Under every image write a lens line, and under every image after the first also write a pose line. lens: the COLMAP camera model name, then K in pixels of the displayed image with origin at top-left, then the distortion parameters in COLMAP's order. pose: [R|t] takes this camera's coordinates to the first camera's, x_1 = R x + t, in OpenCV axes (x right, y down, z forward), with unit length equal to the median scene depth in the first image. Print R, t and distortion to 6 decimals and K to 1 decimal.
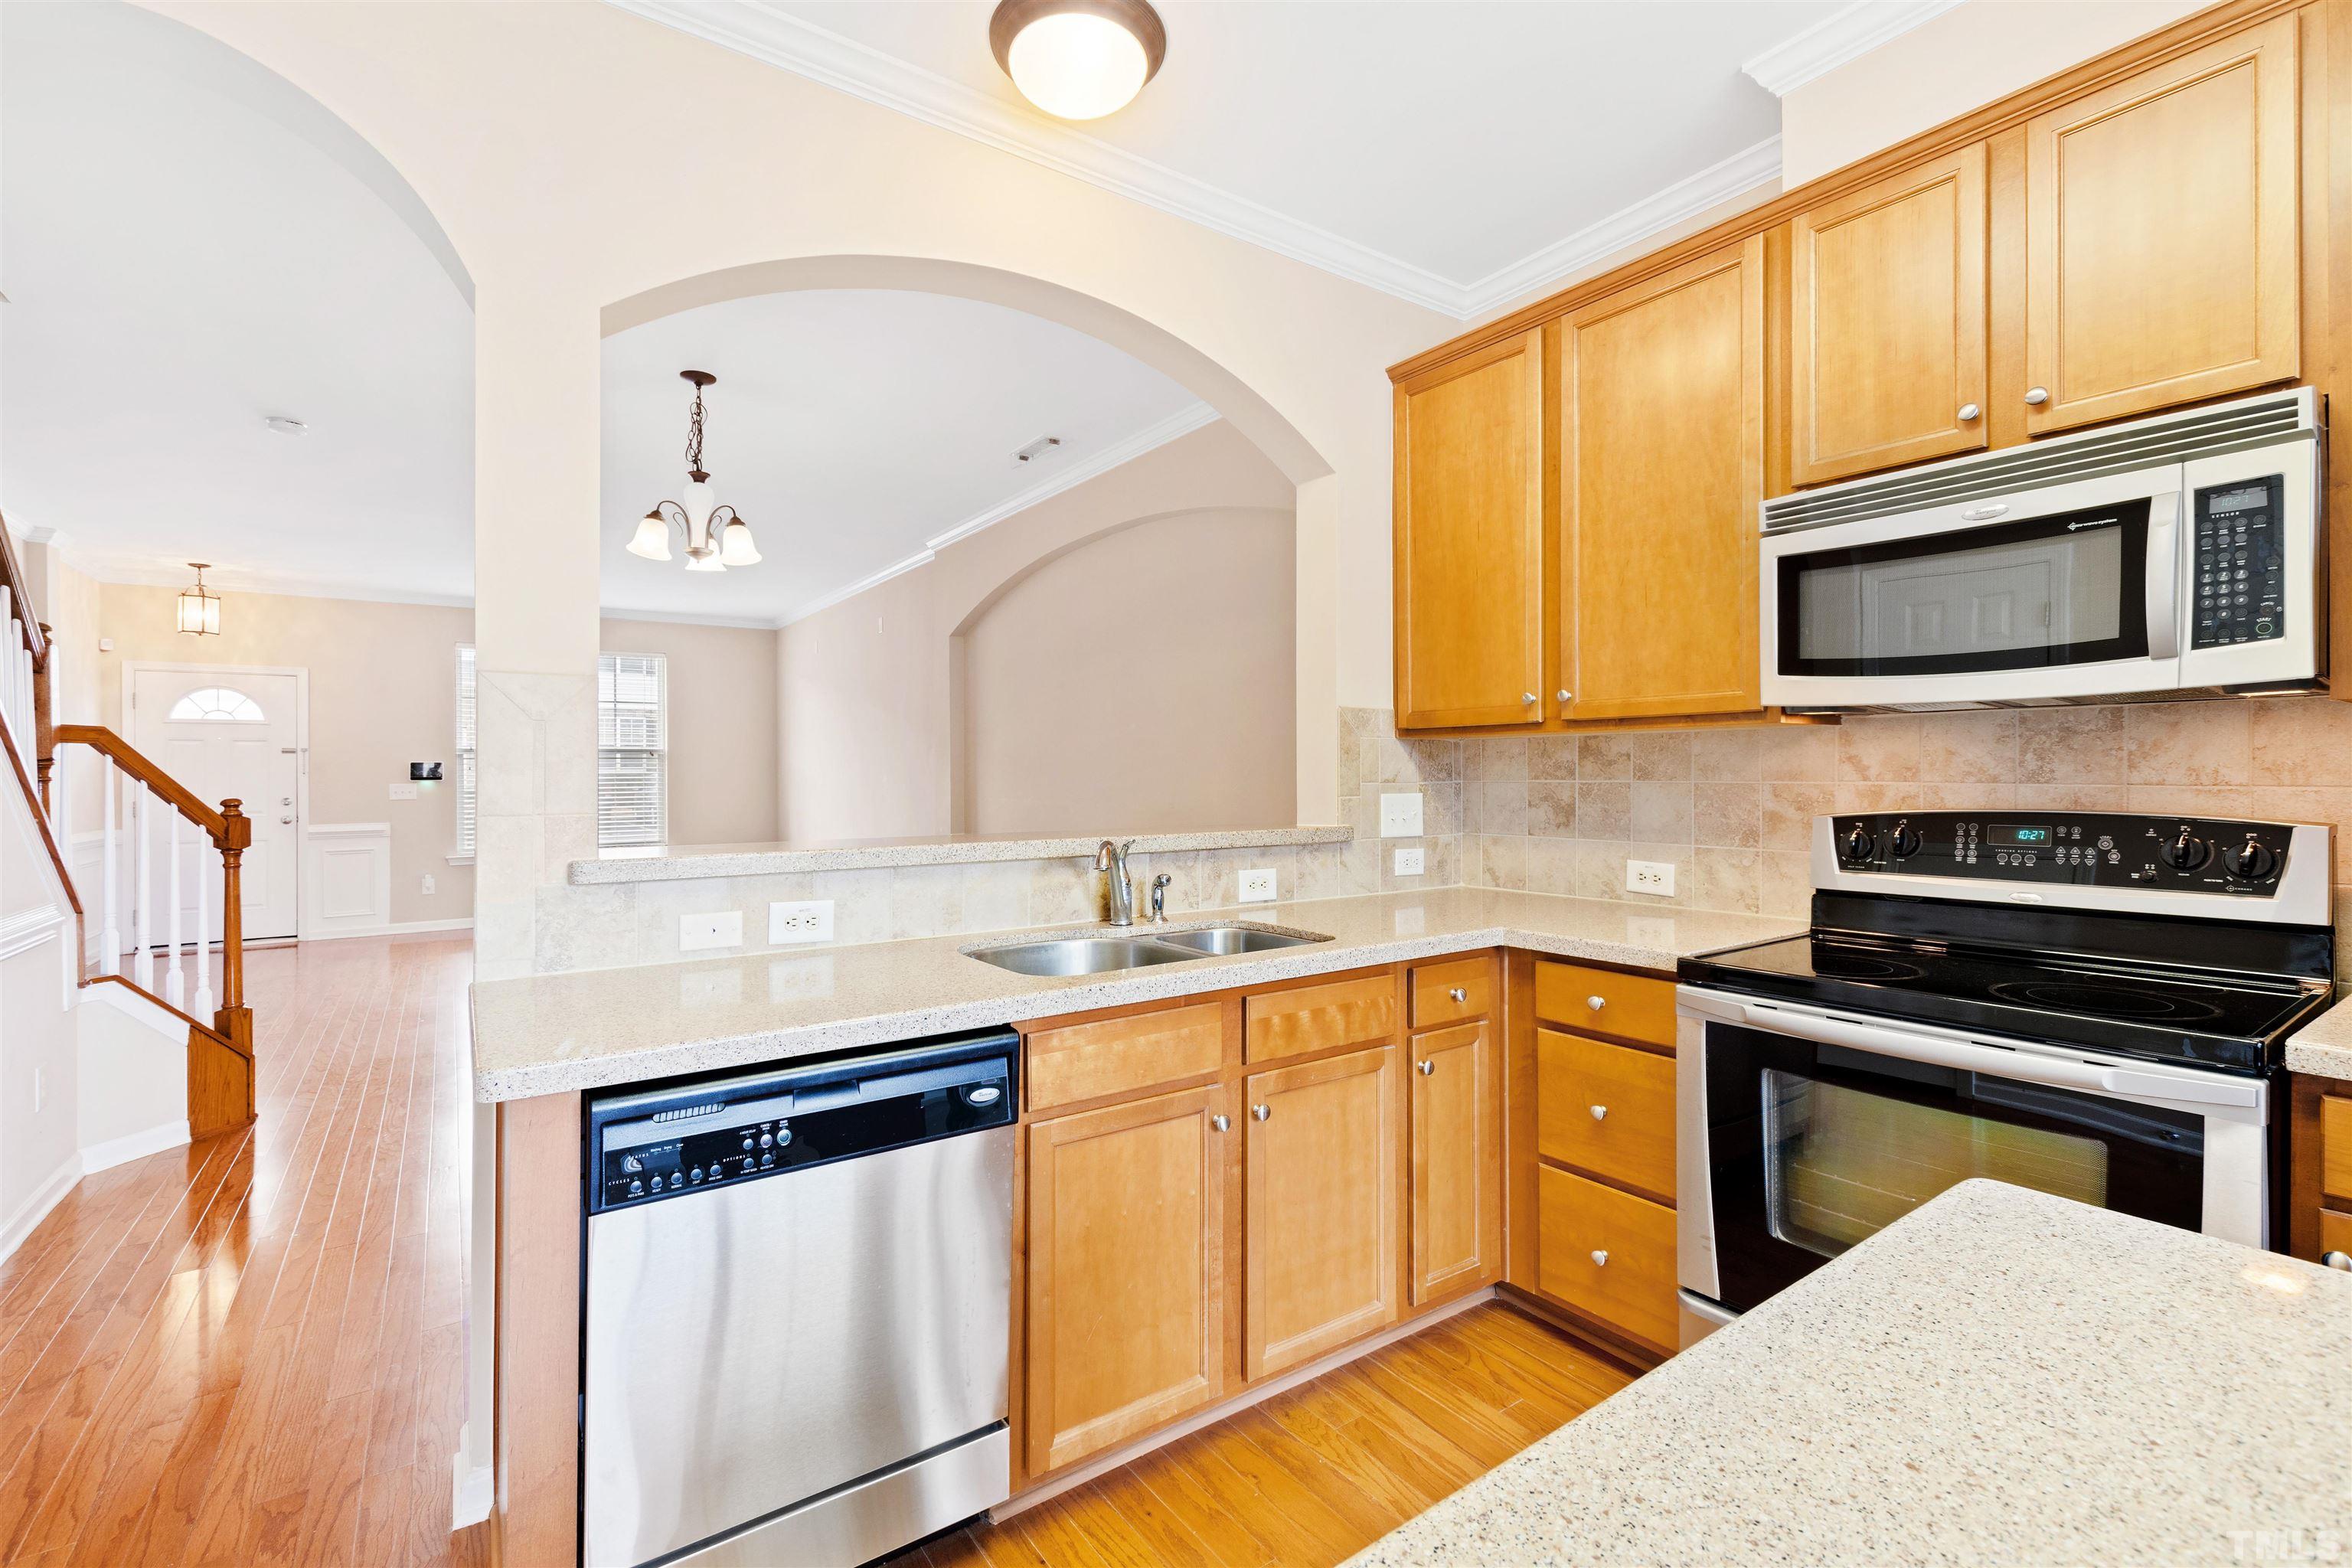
lens RADIAL K [[1024.3, 0, 1147.5], [0, 1024.3, 786.9], [0, 0, 1]] dist [0.009450, -0.000147]
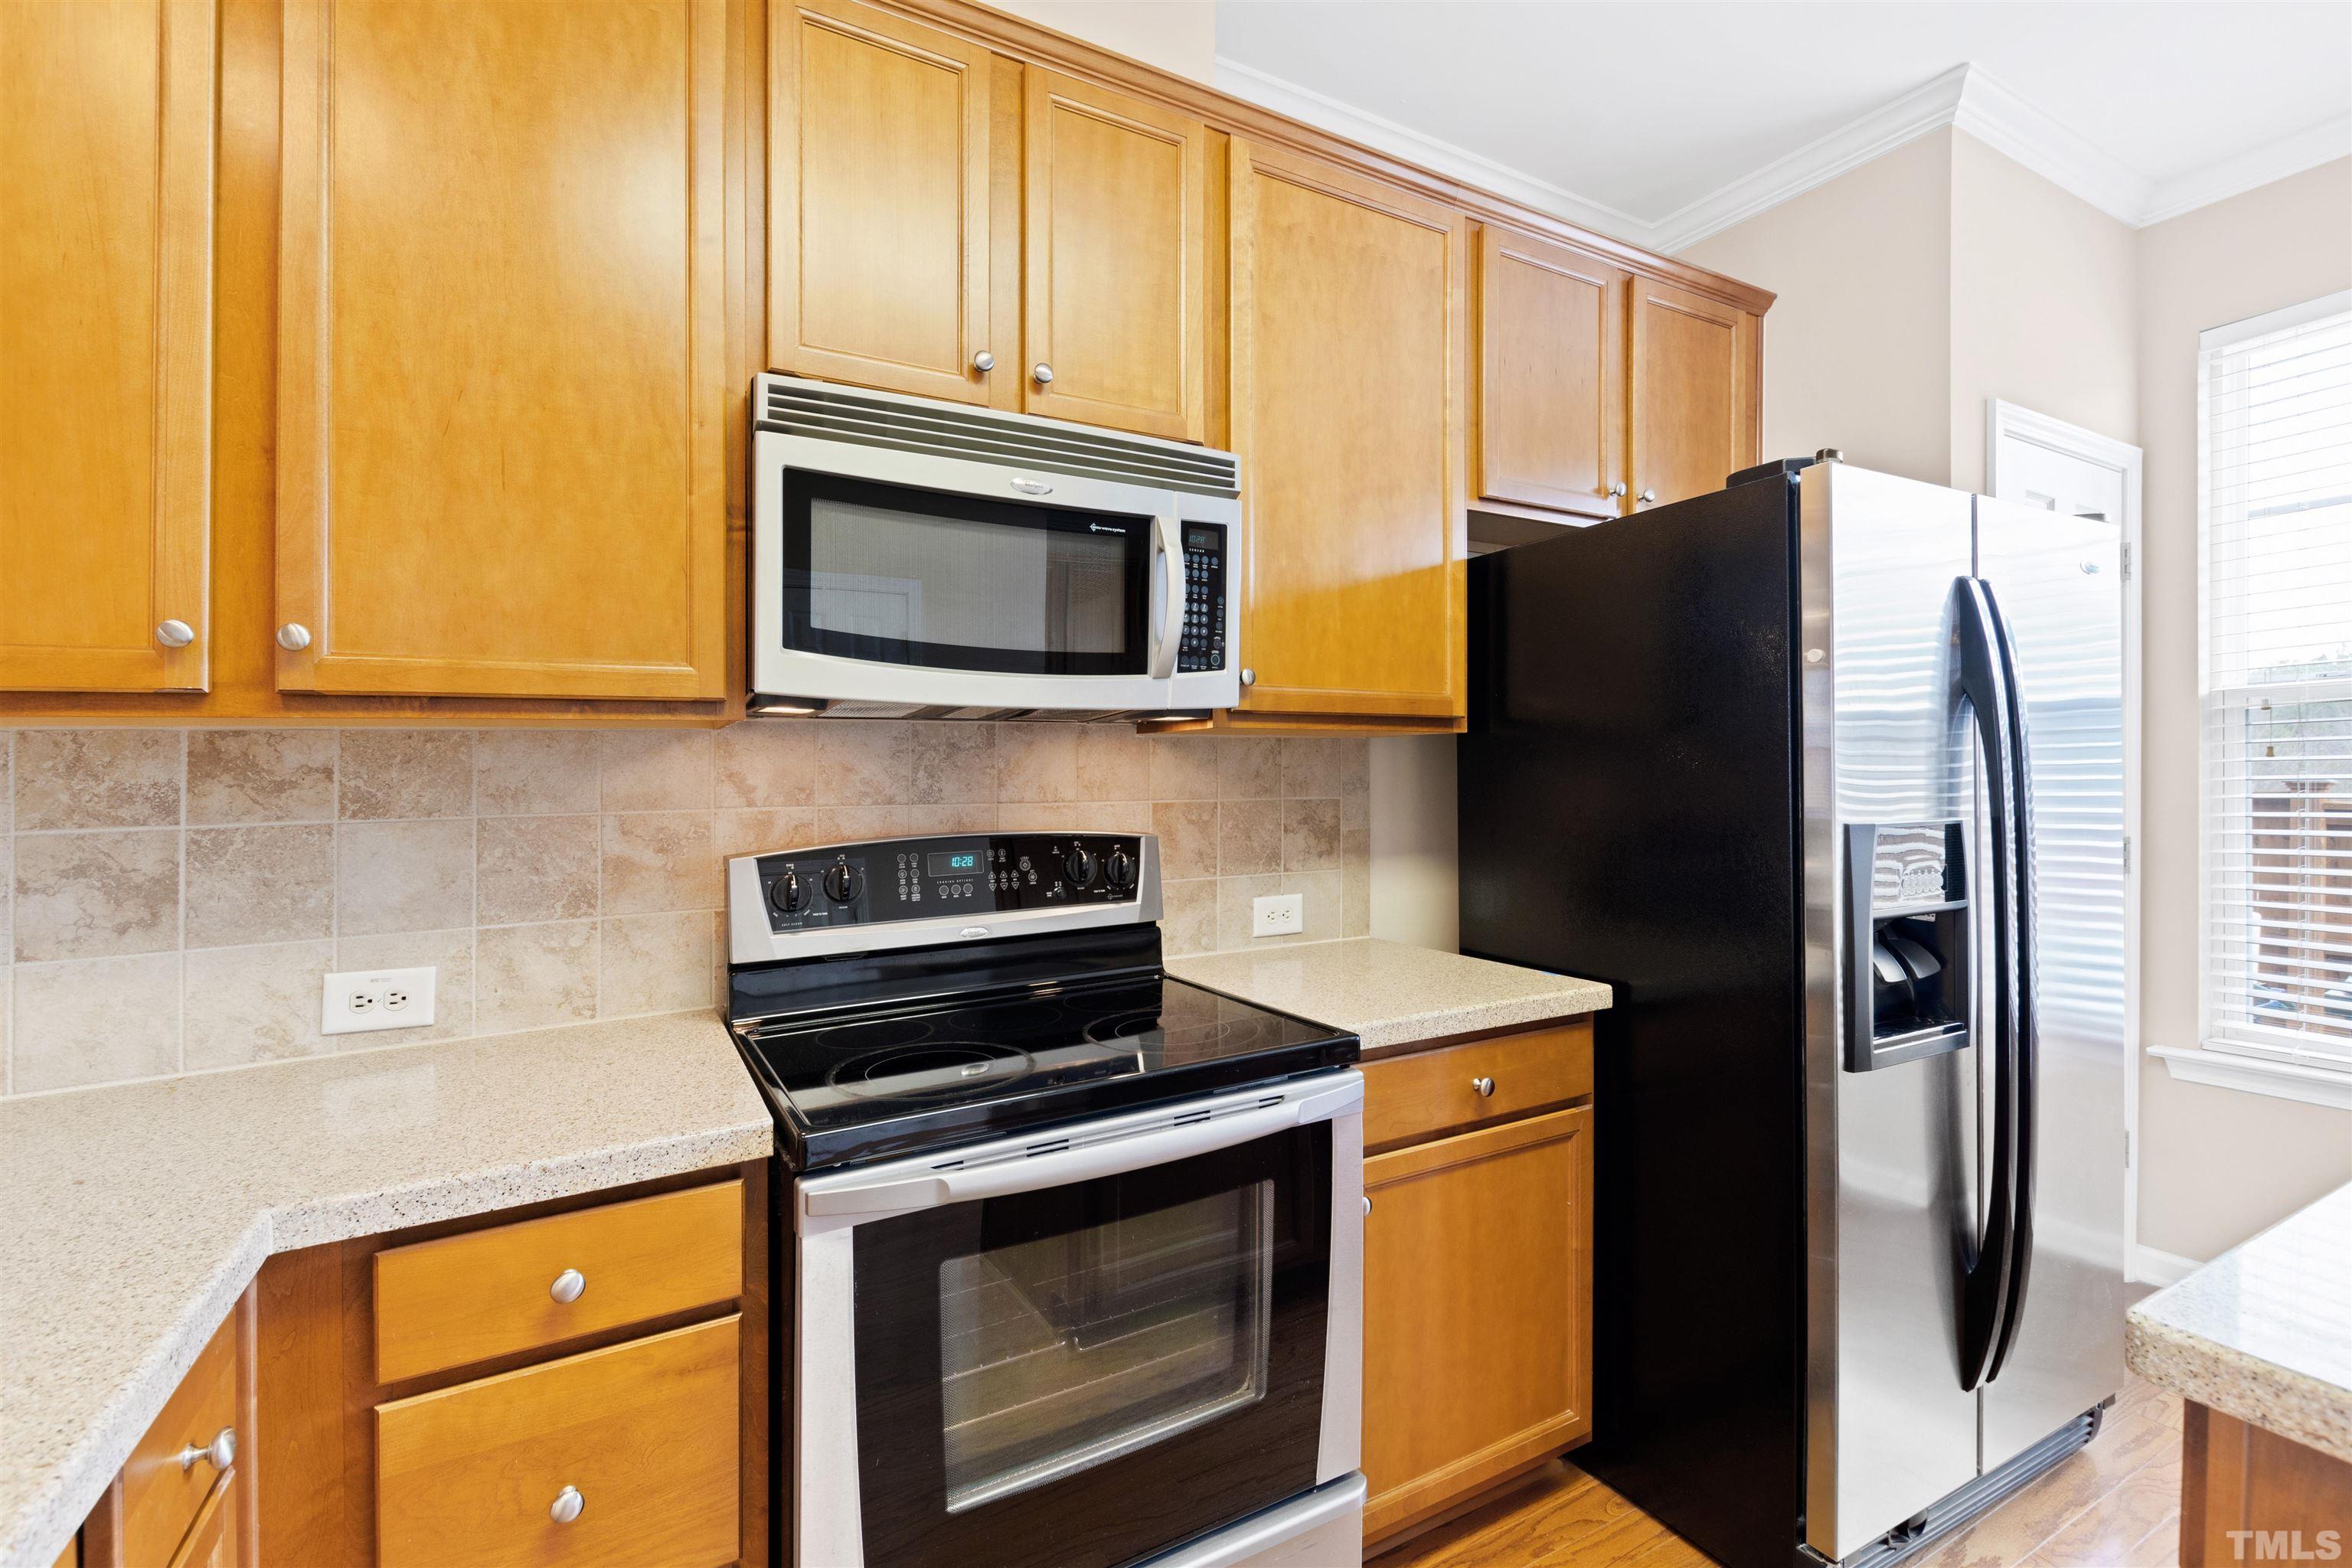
lens RADIAL K [[1036.0, 0, 1120.4], [0, 1036.0, 774.3], [0, 0, 1]] dist [0.092191, 0.000028]
pose [[0.126058, 0.002868, 0.992019, -0.021679], [0.026023, 0.999642, -0.006197, -0.016579], [-0.991682, 0.026597, 0.125938, 0.602583]]
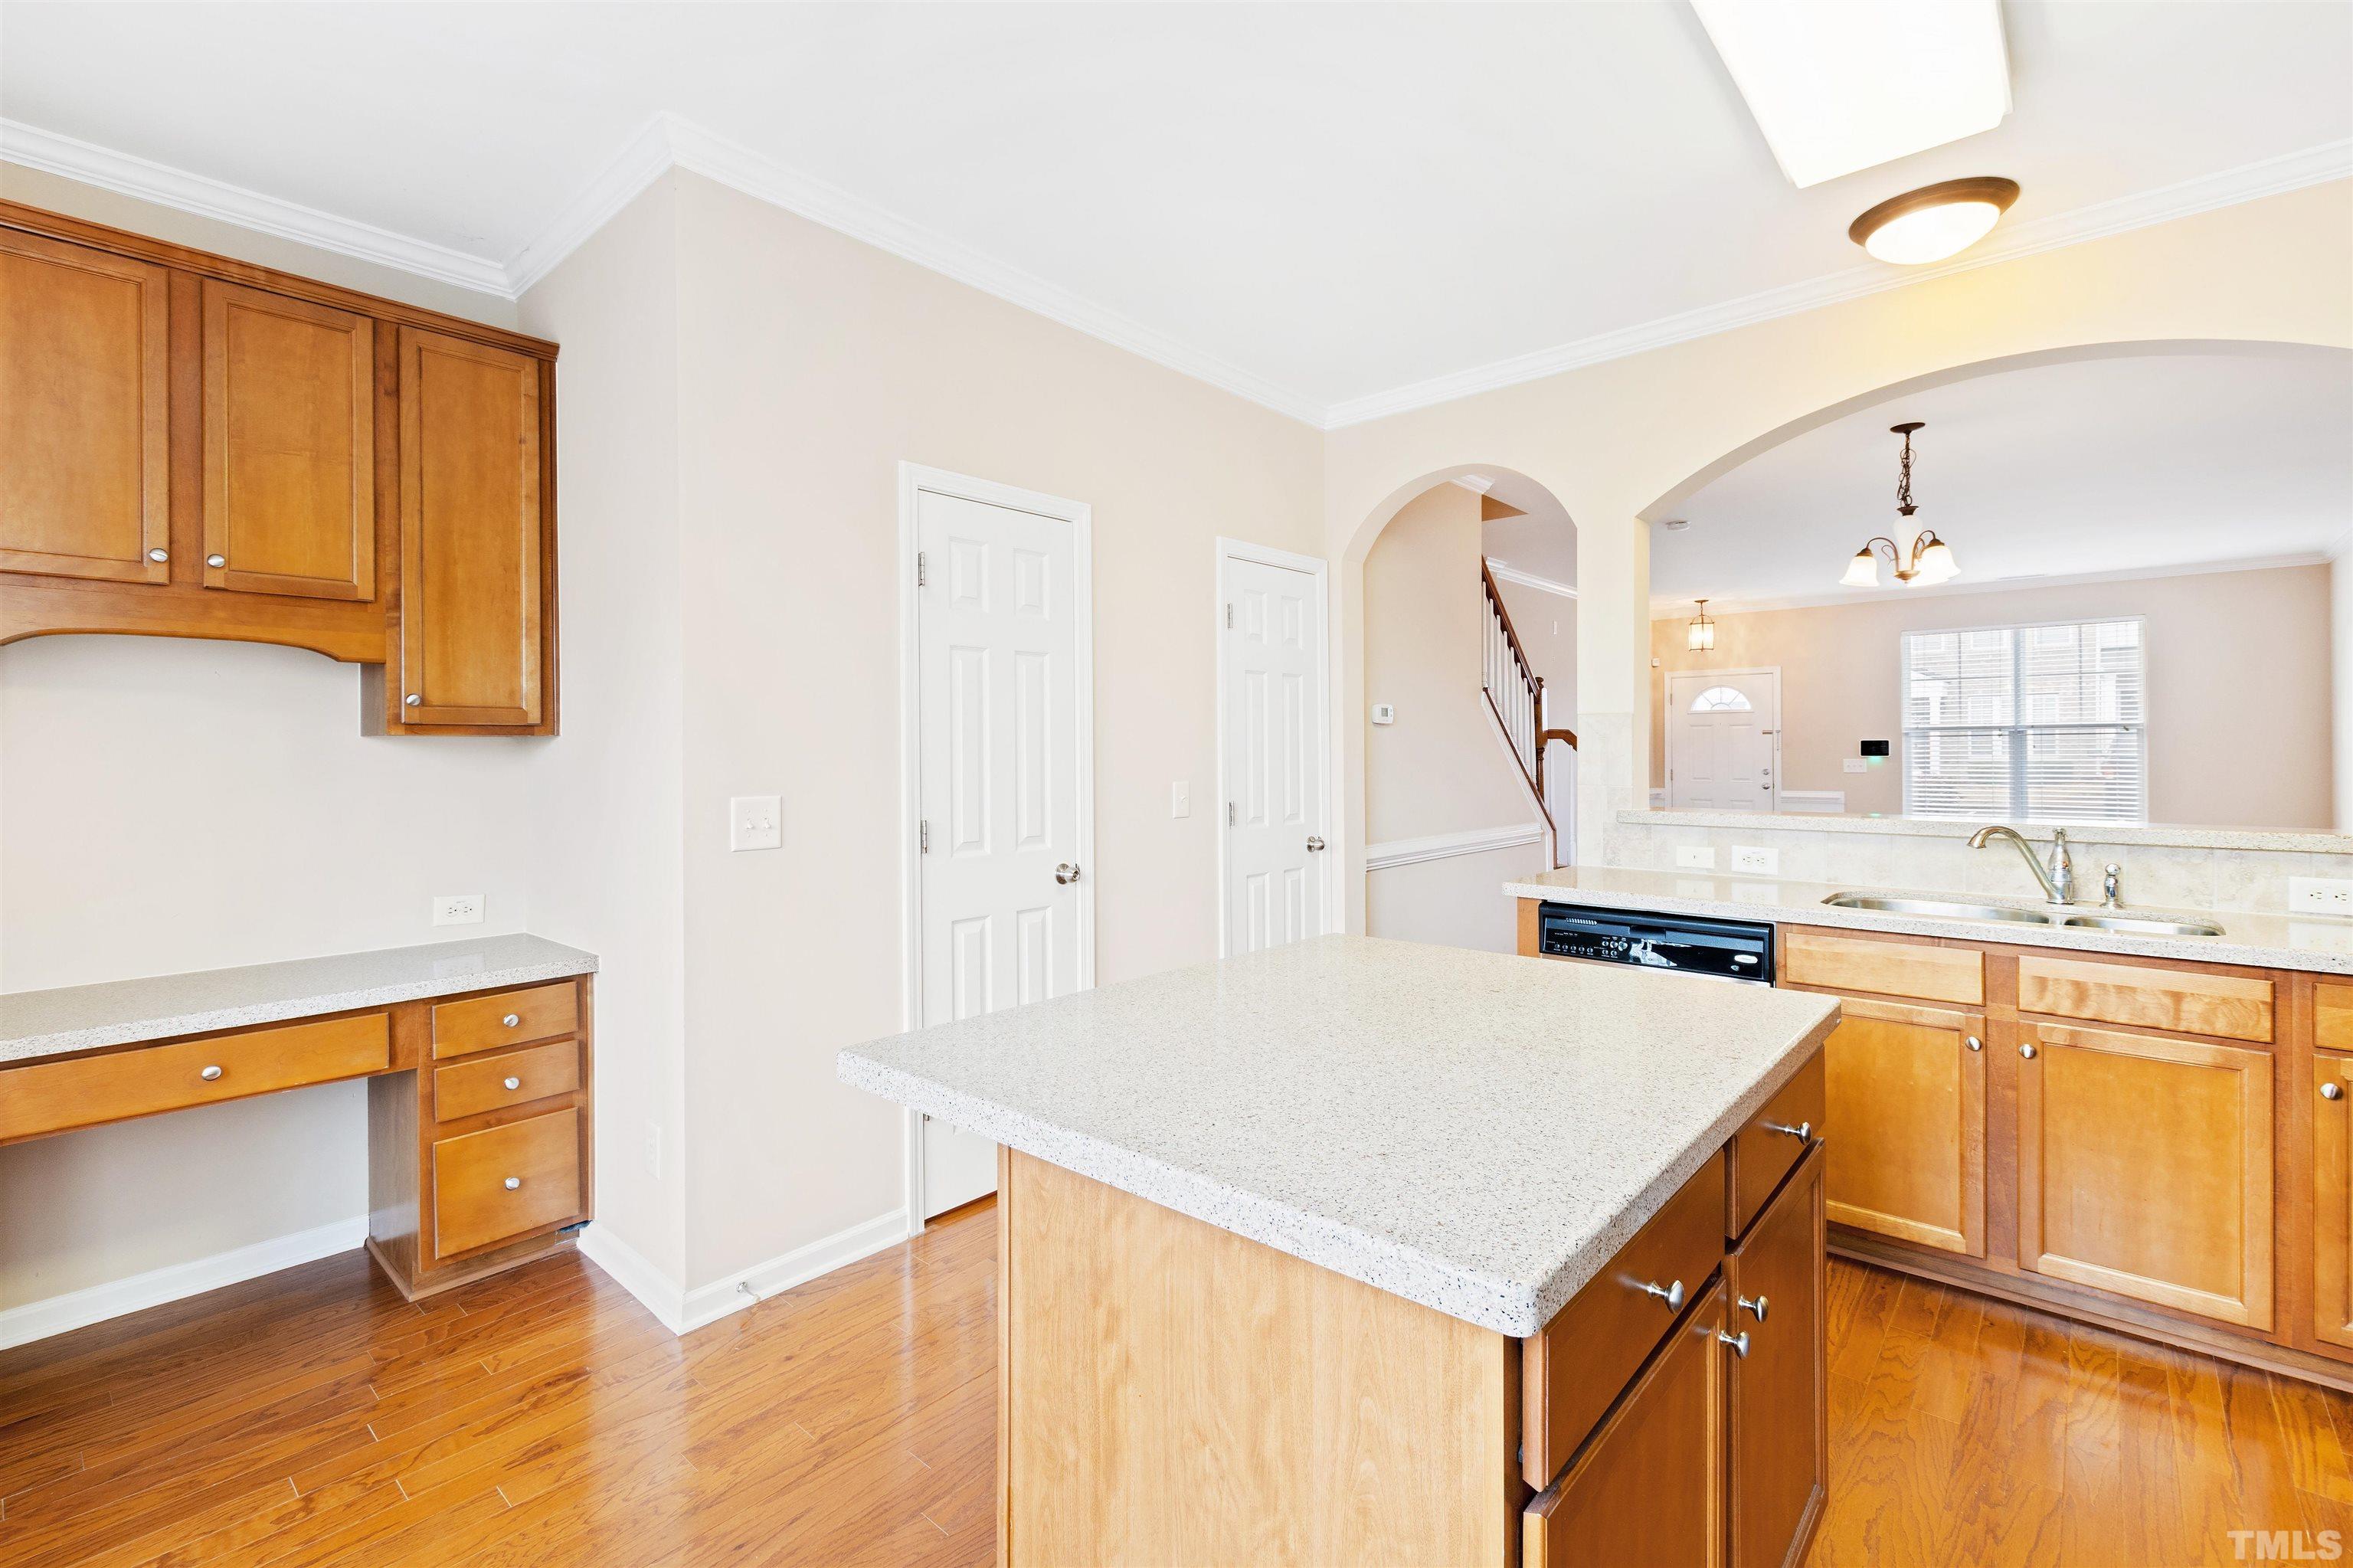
lens RADIAL K [[1051.9, 0, 1086.5], [0, 1051.9, 738.1], [0, 0, 1]] dist [-0.001215, -0.001628]
pose [[0.201796, -0.007319, -0.979400, 0.878159], [-0.009098, 0.999915, -0.009347, -0.025945], [0.979385, 0.010797, 0.201713, -0.280167]]
